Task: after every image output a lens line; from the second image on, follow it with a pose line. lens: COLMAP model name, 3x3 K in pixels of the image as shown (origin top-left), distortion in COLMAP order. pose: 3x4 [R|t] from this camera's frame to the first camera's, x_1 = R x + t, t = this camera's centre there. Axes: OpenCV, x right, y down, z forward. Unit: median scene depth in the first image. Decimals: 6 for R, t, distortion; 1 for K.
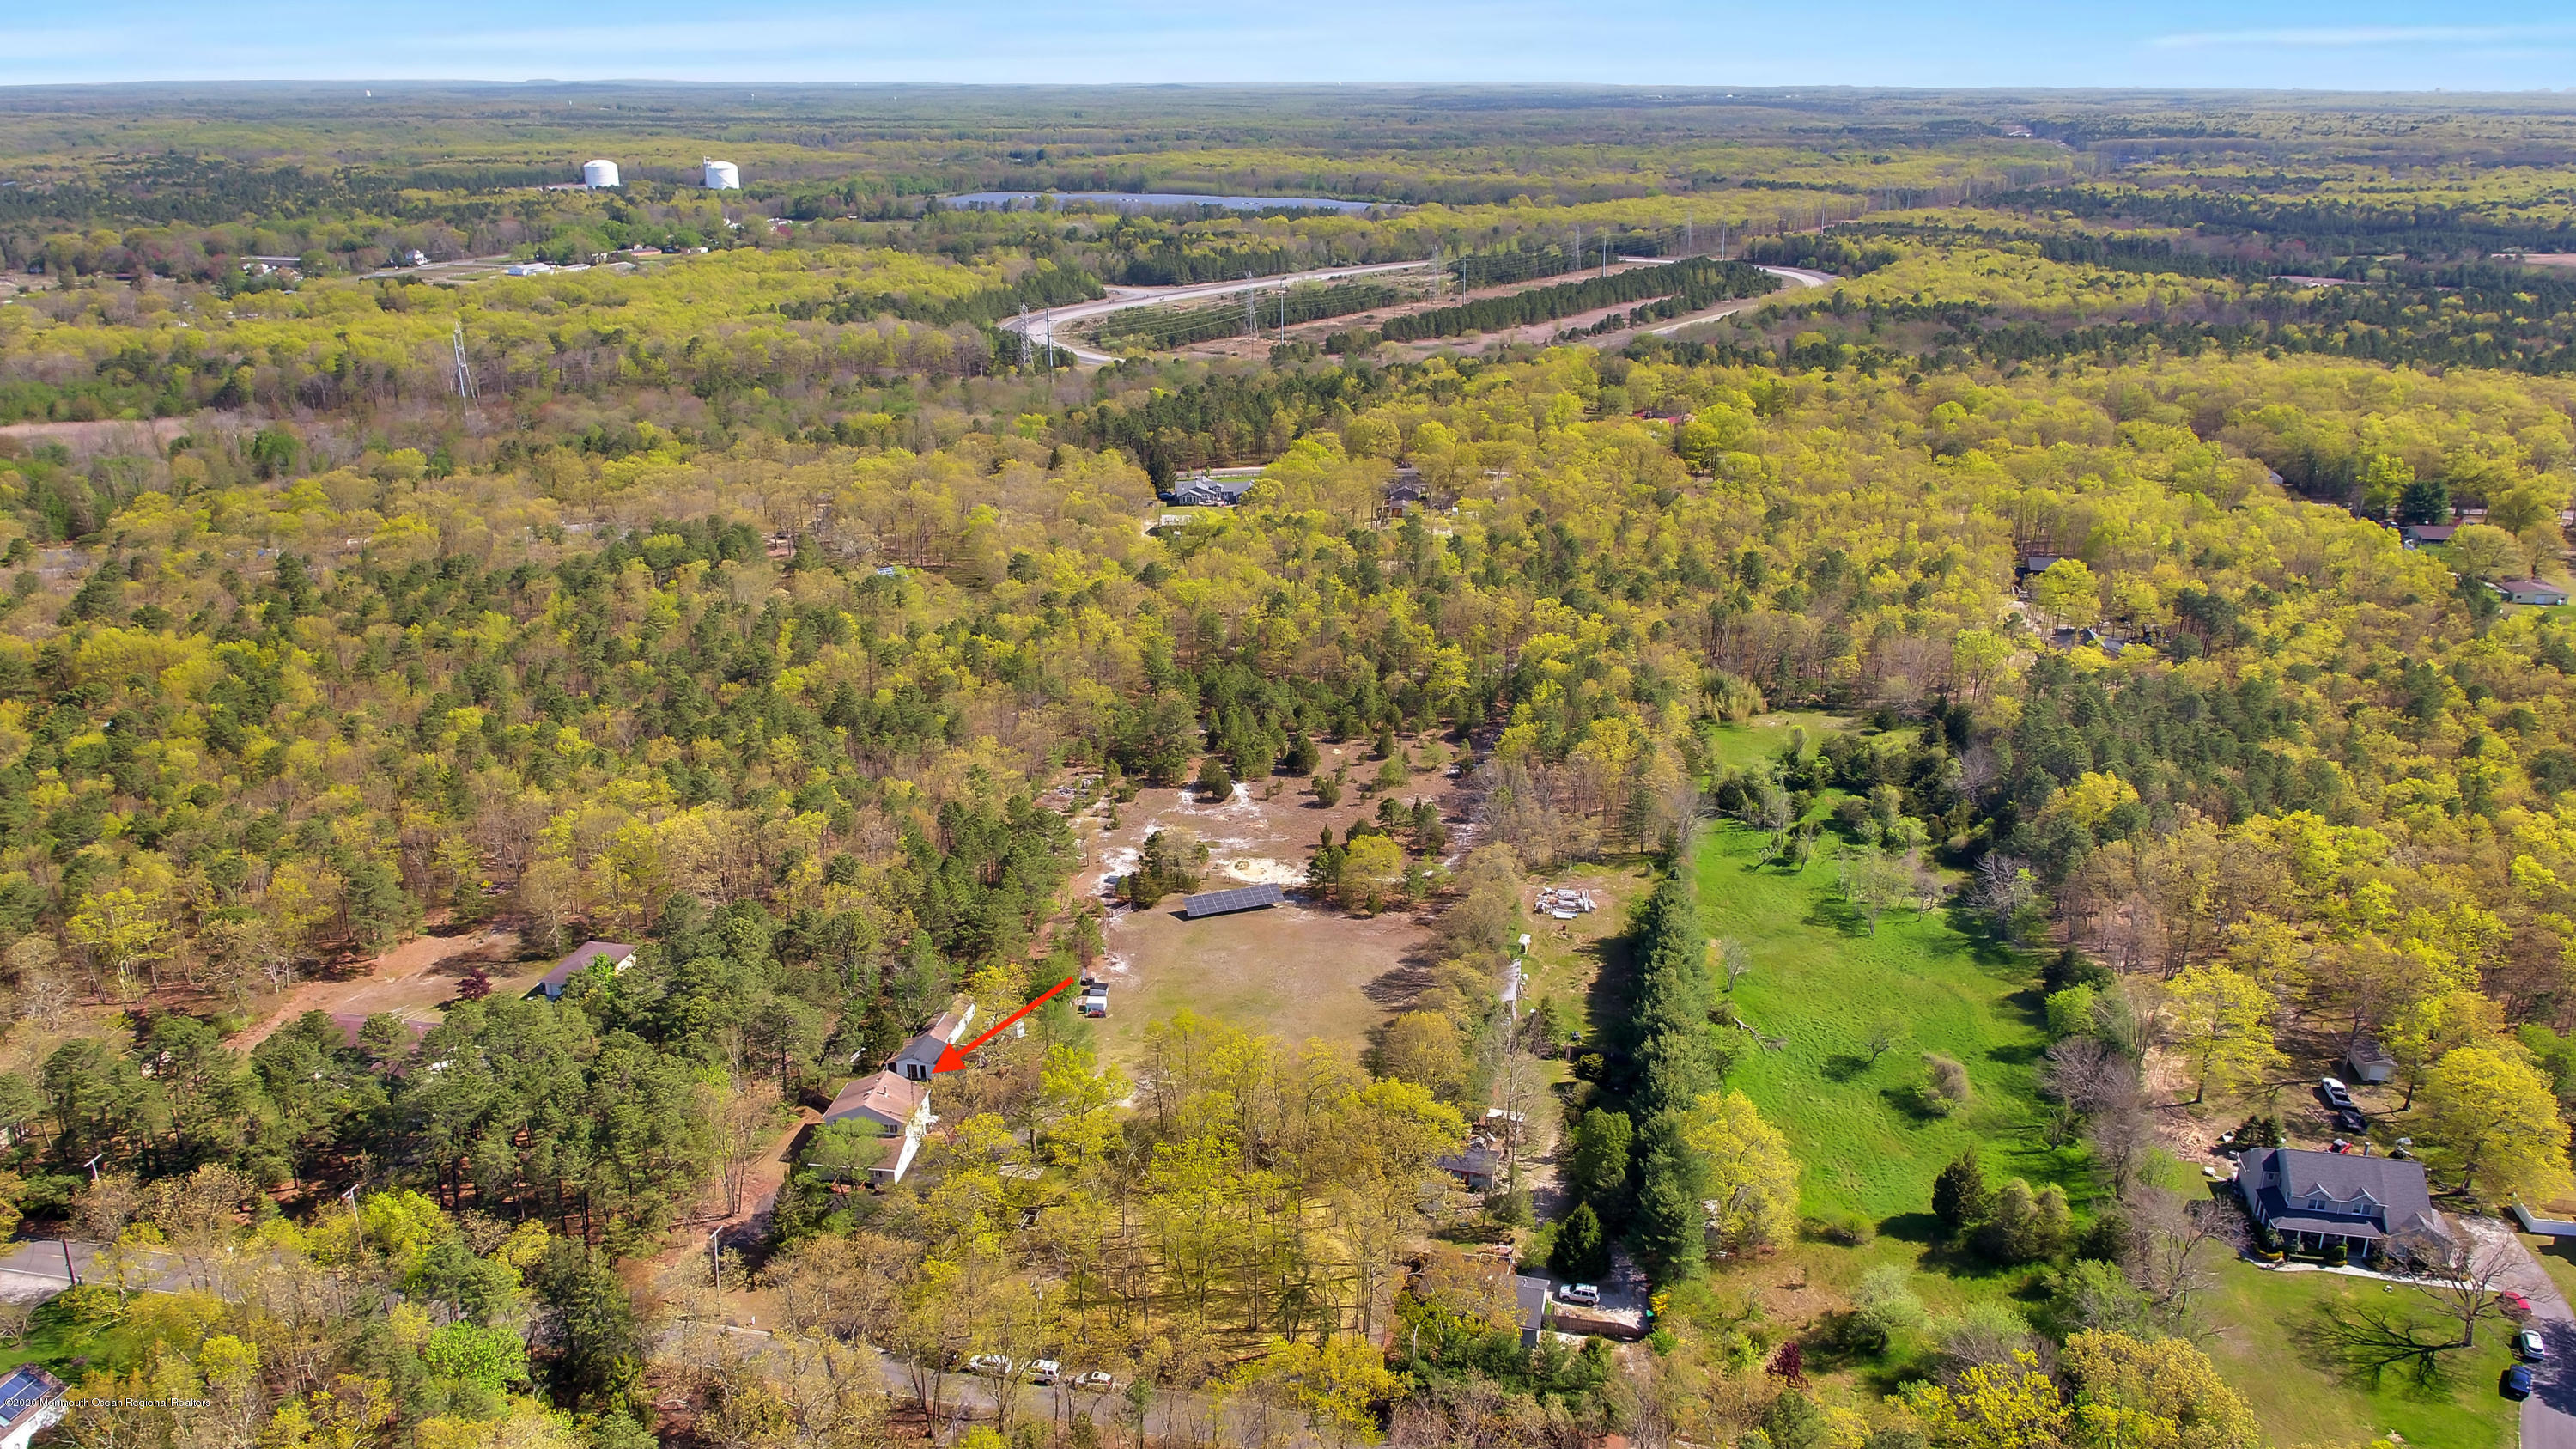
lens RADIAL K [[1842.6, 0, 1275.8], [0, 1842.6, 745.8], [0, 0, 1]] dist [0.000223, -0.000257]
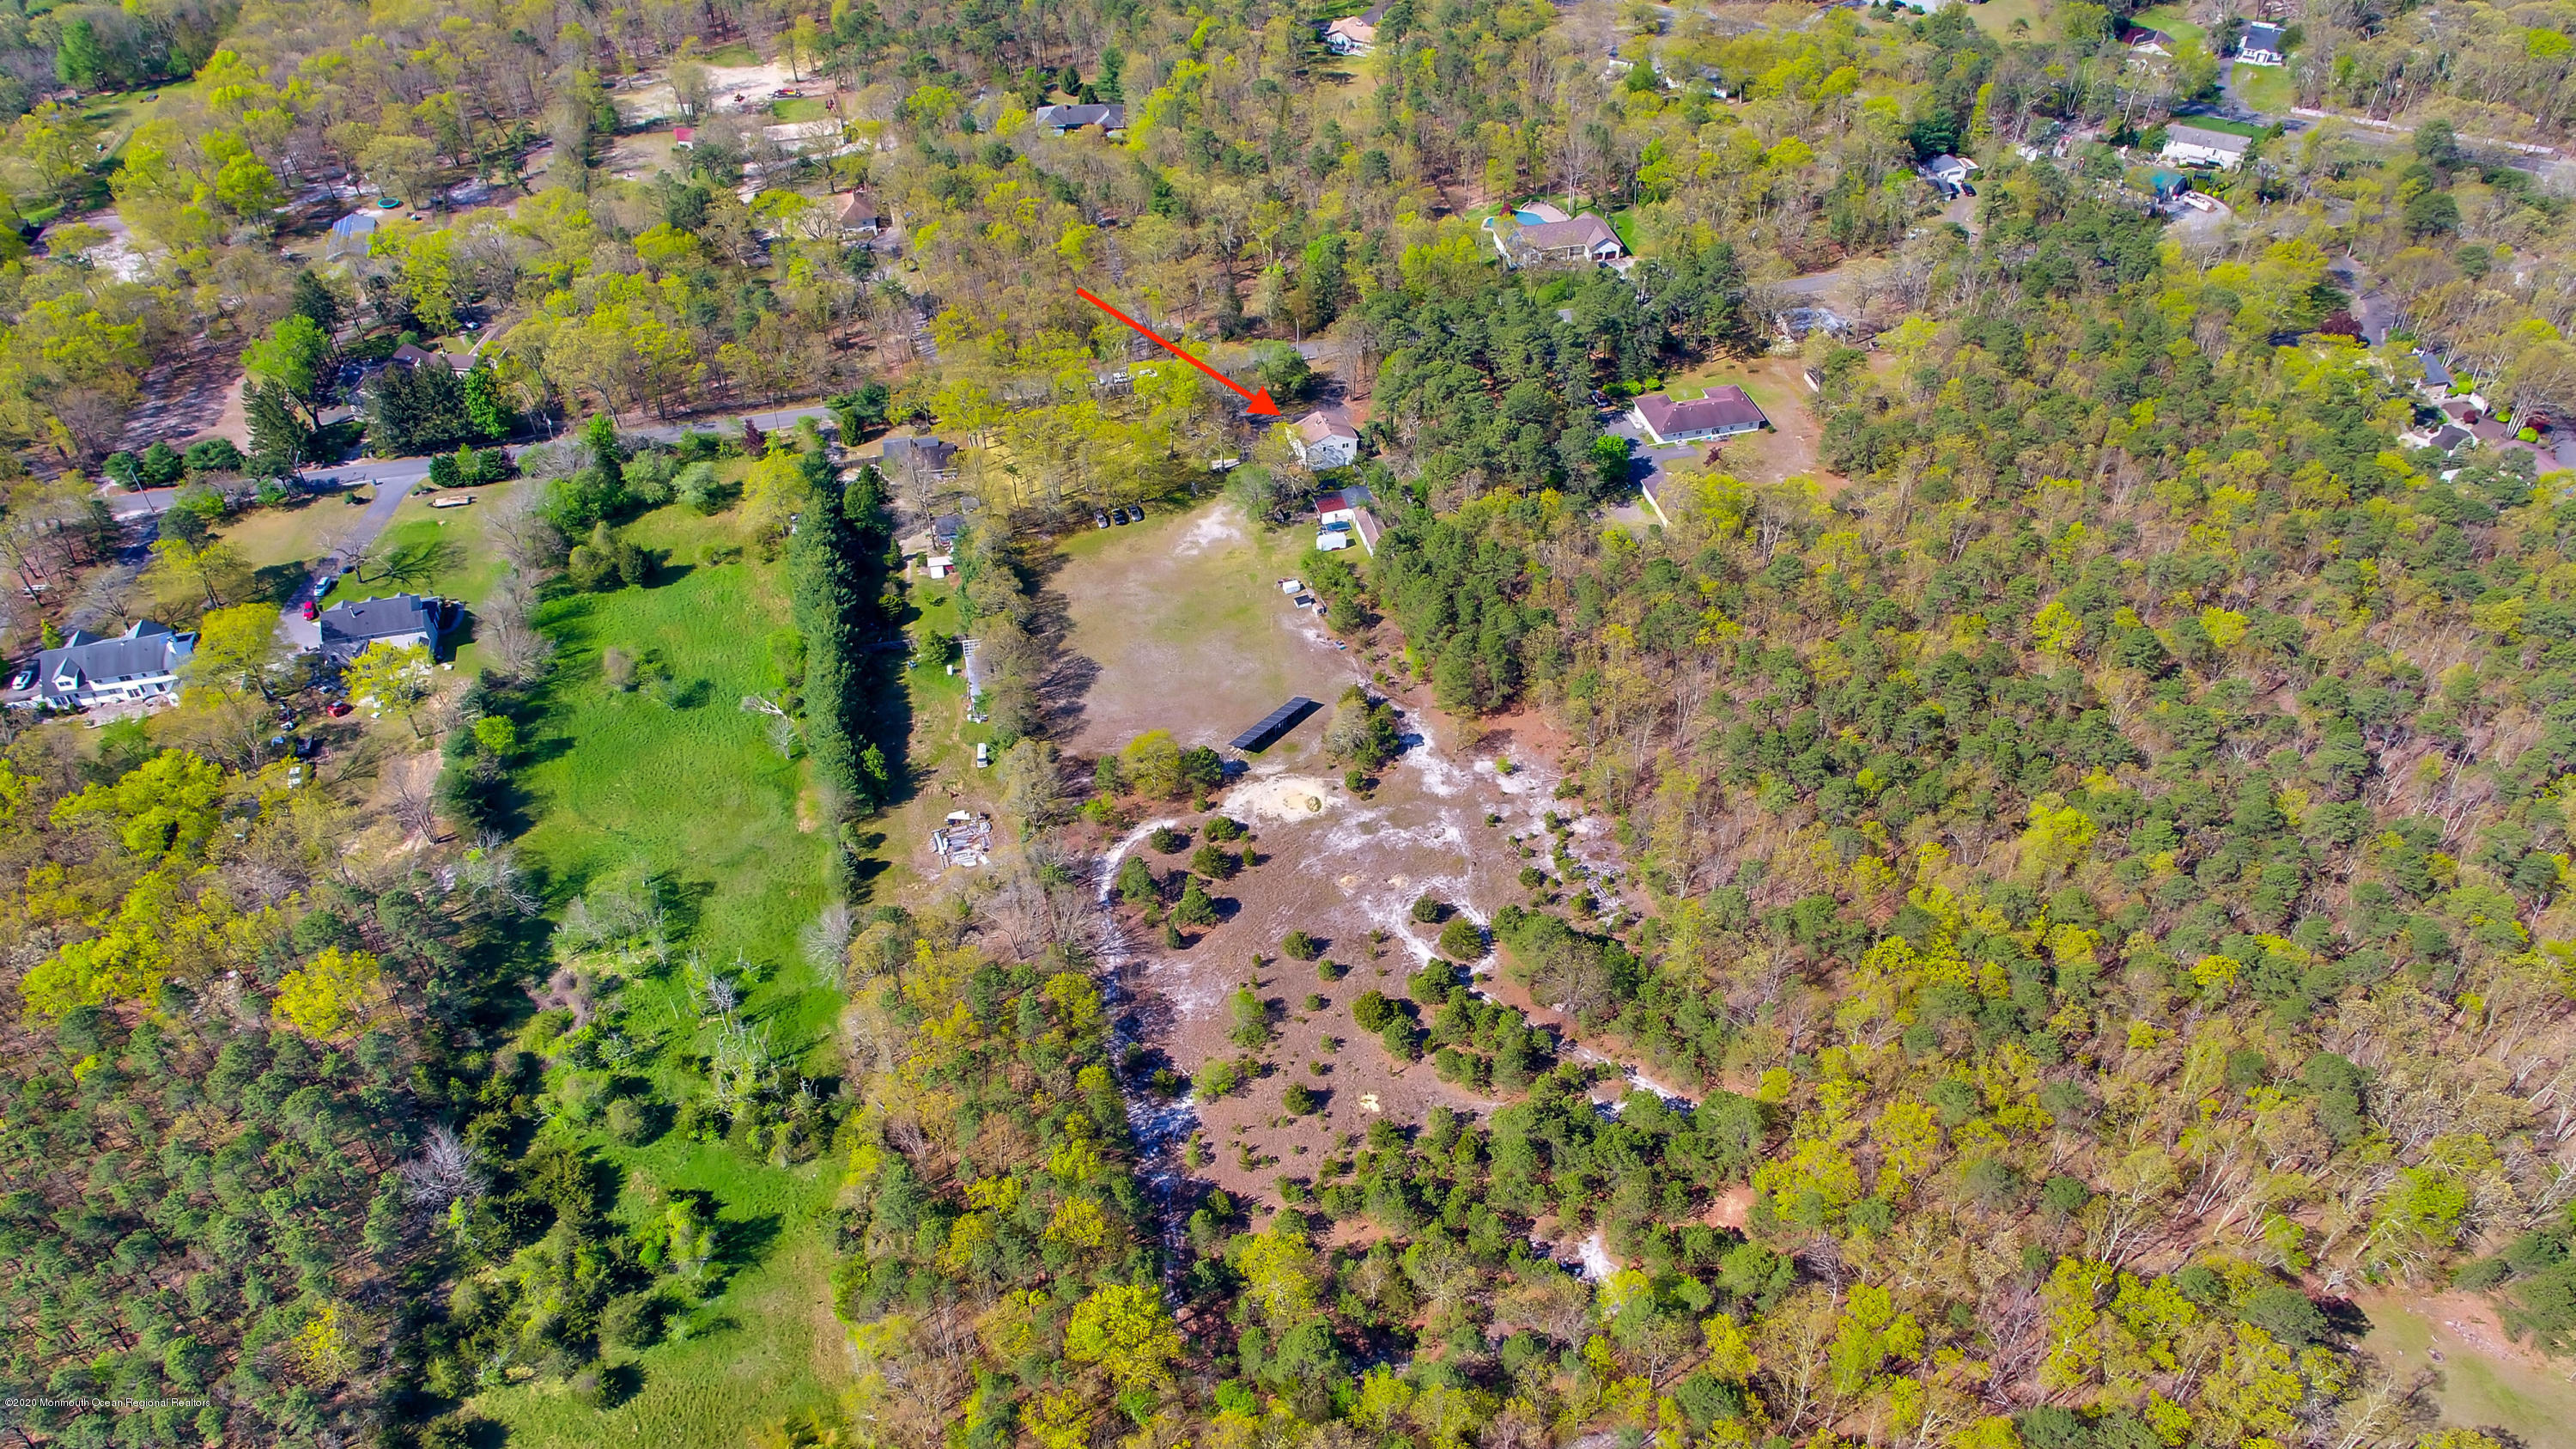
lens RADIAL K [[1842.6, 0, 1291.1], [0, 1842.6, 720.7], [0, 0, 1]] dist [0.000223, -0.000257]
pose [[-0.906132, 0.289017, -0.308859, 0.240331], [-0.133915, 0.496606, 0.857583, -0.676720], [0.401237, 0.818445, -0.411287, 1.215668]]
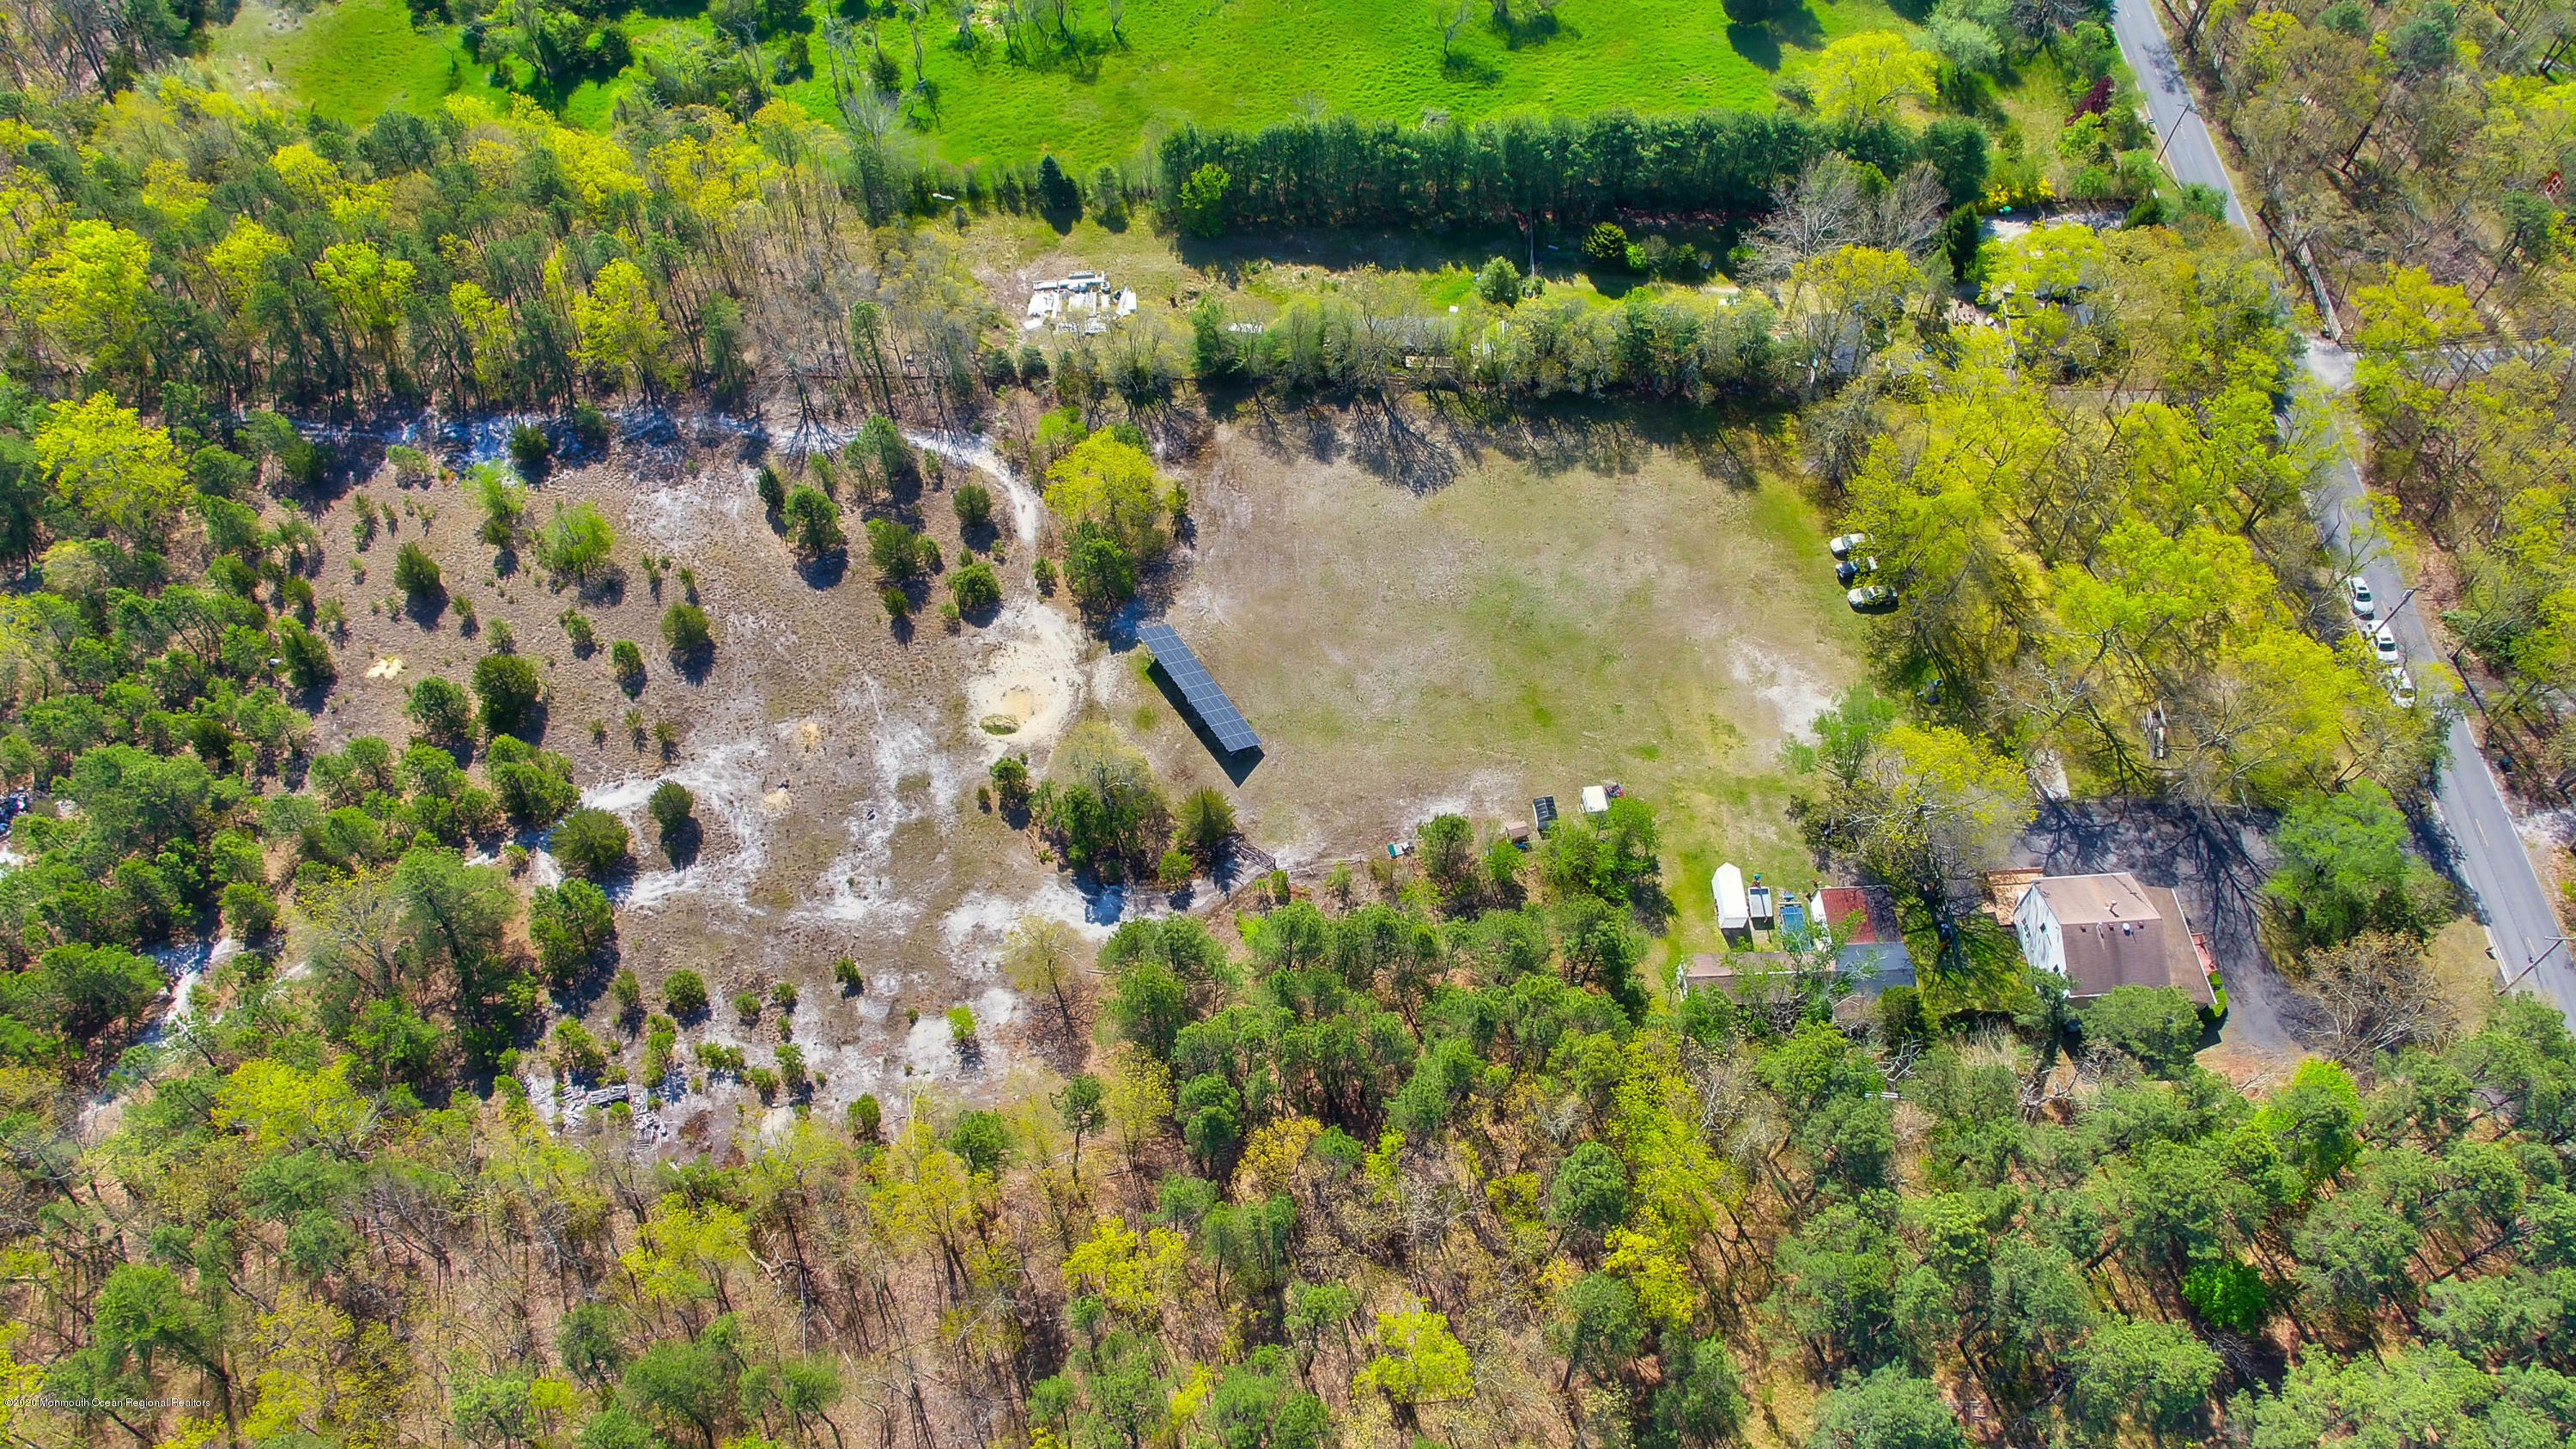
lens RADIAL K [[1842.6, 0, 1282.3], [0, 1842.6, 730.5], [0, 0, 1]] dist [0.000223, -0.000257]
pose [[-0.219203, -0.816629, 0.533917, -0.297864], [0.316735, 0.458029, 0.830595, -0.325820], [-0.922837, 0.351179, 0.158254, 0.759243]]
